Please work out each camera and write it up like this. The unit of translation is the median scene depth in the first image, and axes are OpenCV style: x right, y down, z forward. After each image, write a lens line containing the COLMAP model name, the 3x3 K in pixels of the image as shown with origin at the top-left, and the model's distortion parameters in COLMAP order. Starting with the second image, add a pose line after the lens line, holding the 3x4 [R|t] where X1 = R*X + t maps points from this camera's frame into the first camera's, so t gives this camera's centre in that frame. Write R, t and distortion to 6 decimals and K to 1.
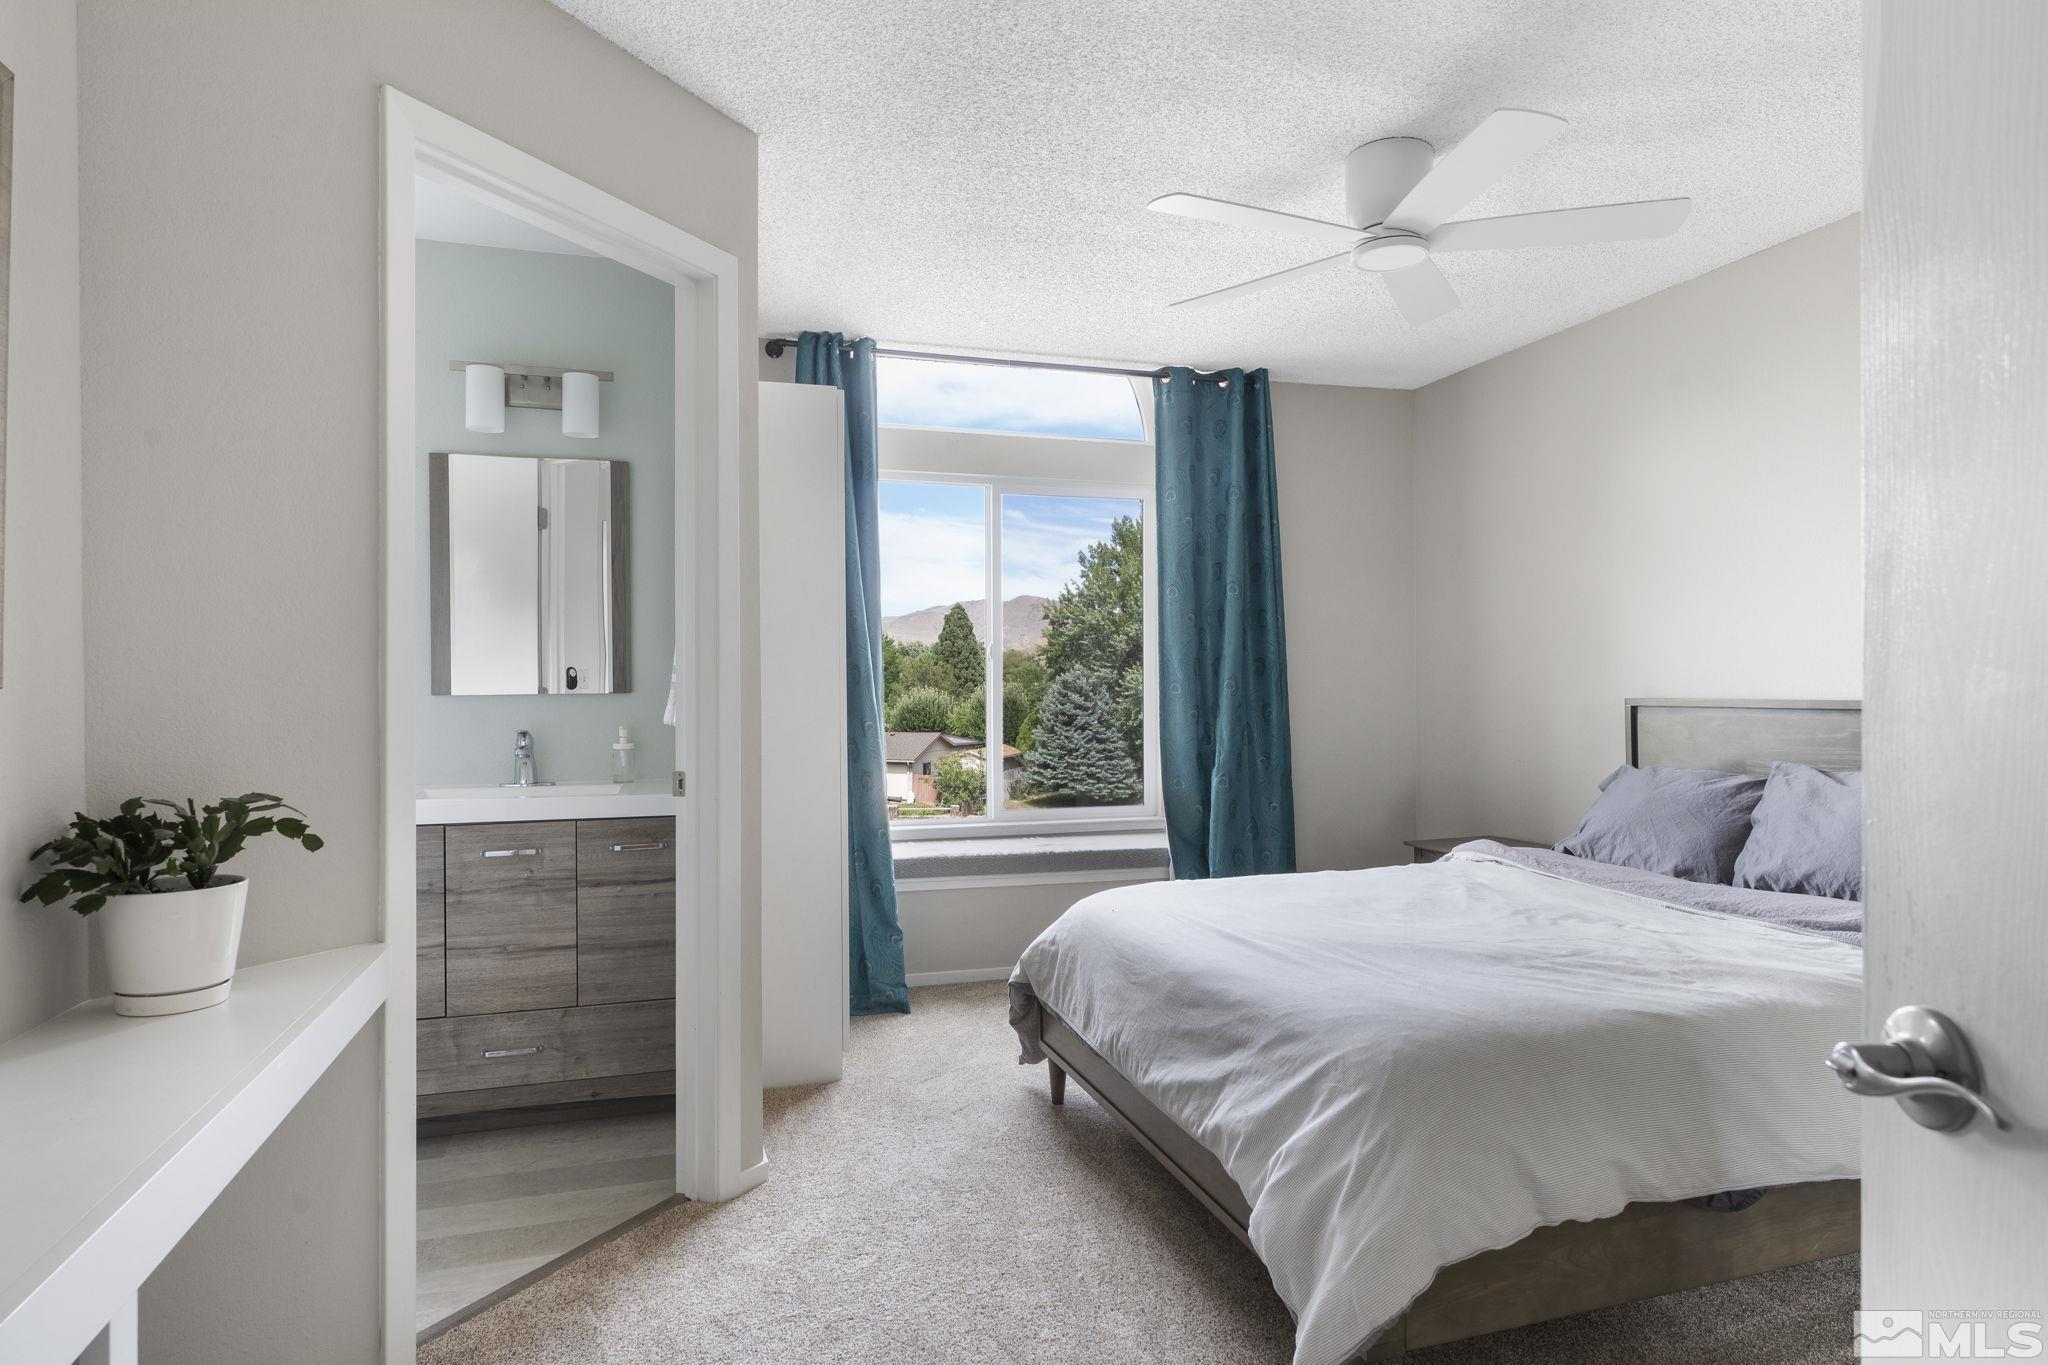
lens RADIAL K [[1203.3, 0, 1025.4], [0, 1203.3, 696.4], [0, 0, 1]] dist [0.010294, 0.000395]
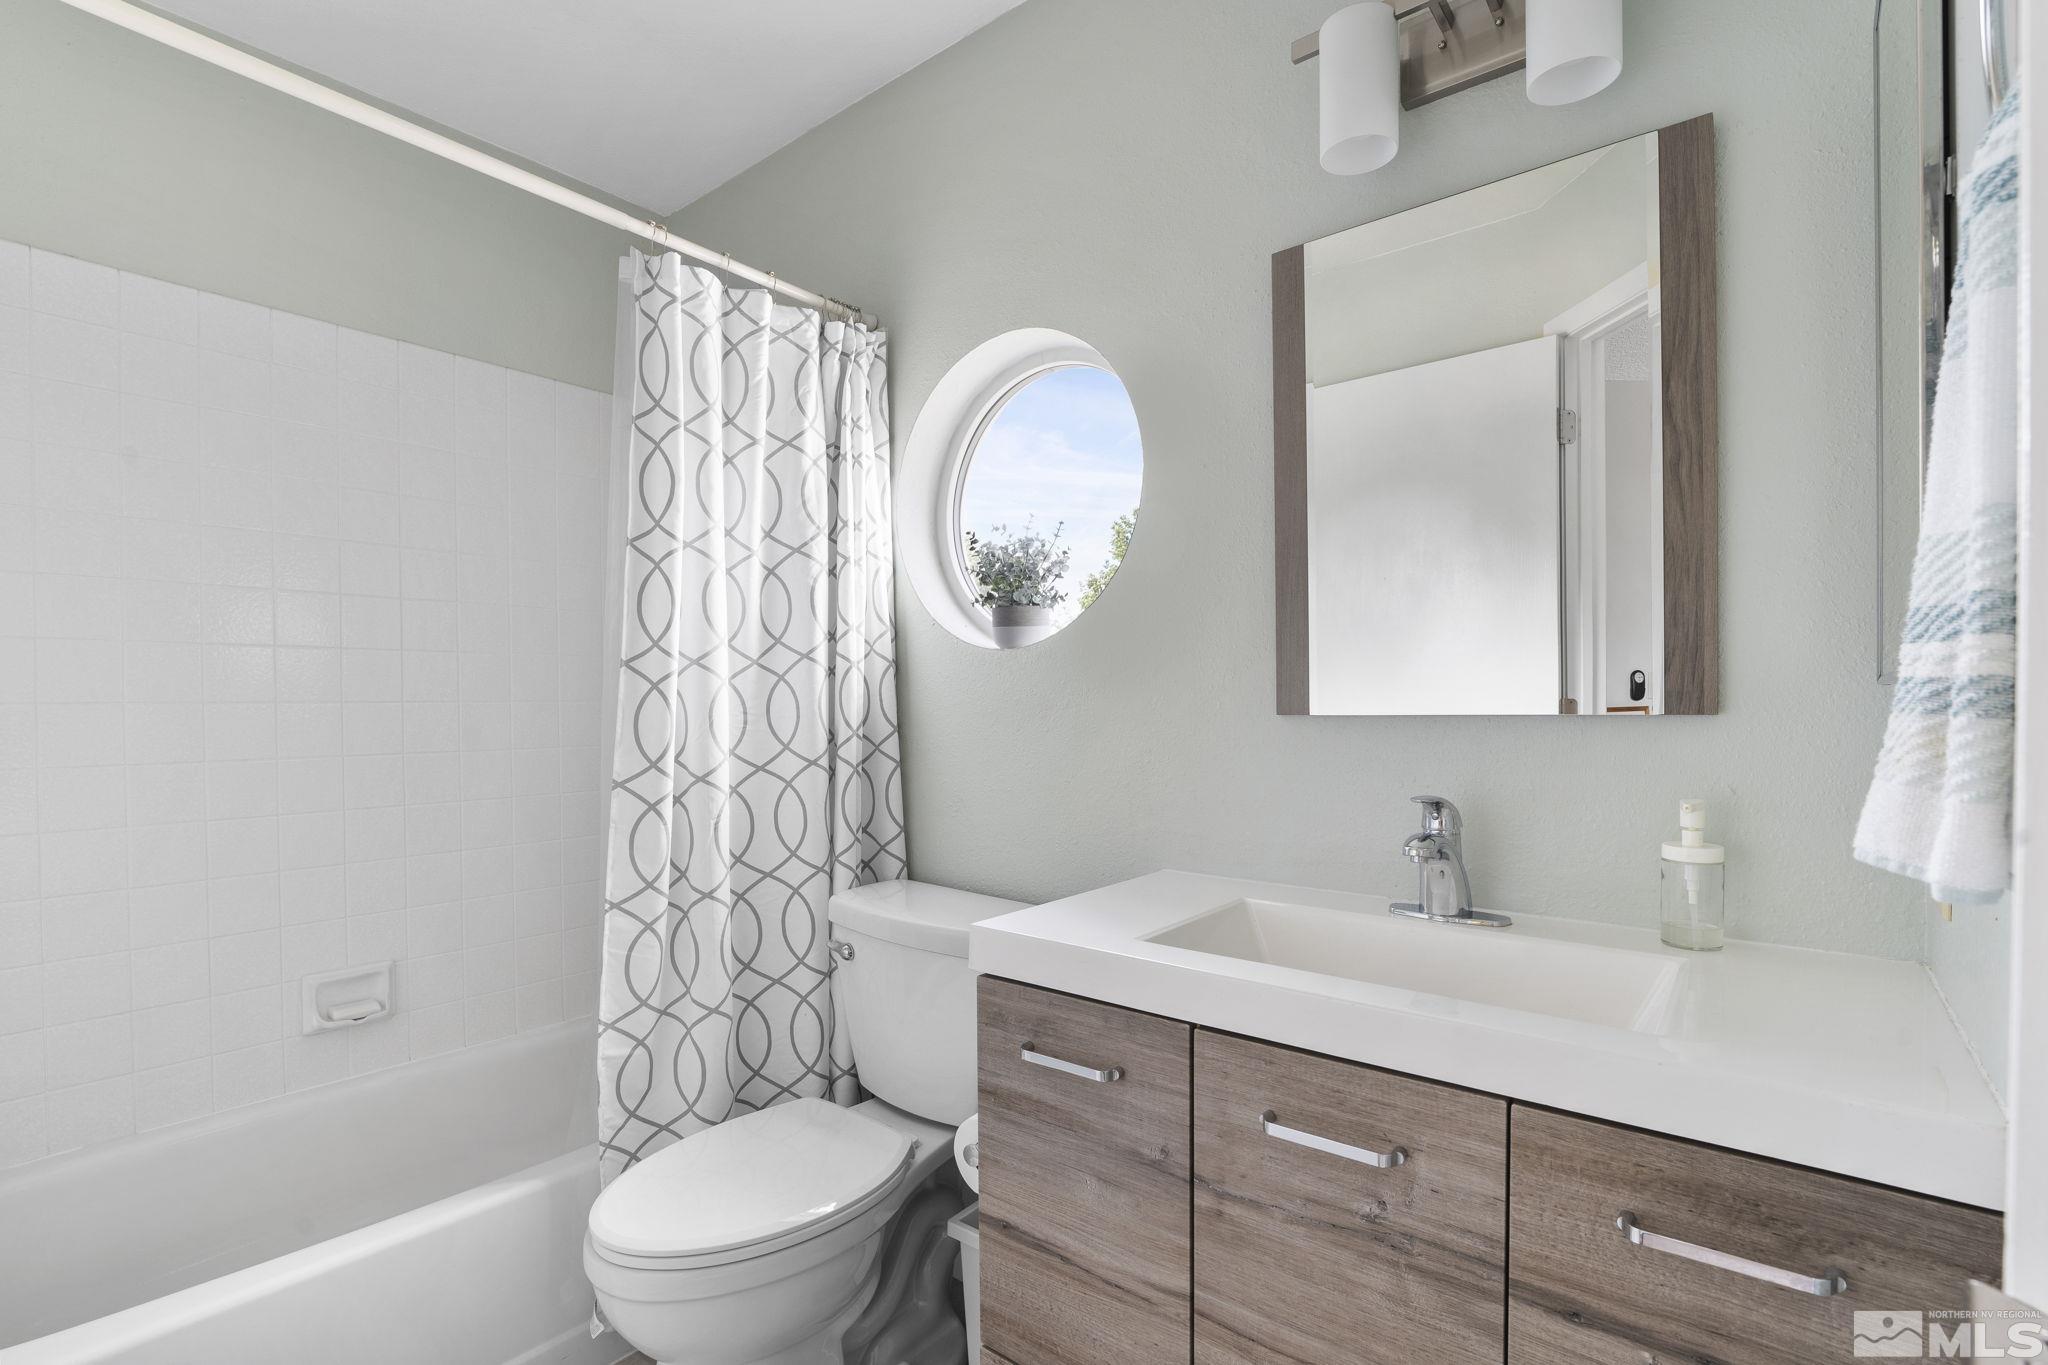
lens RADIAL K [[928.1, 0, 1023.2], [0, 928.1, 705.0], [0, 0, 1]] dist [-0.024405, -0.000056]
pose [[0.556464, 0.009777, -0.830814, -0.218235], [-0.007769, 0.999948, 0.006565, -0.007022], [0.830836, 0.002801, 0.556511, 0.685445]]
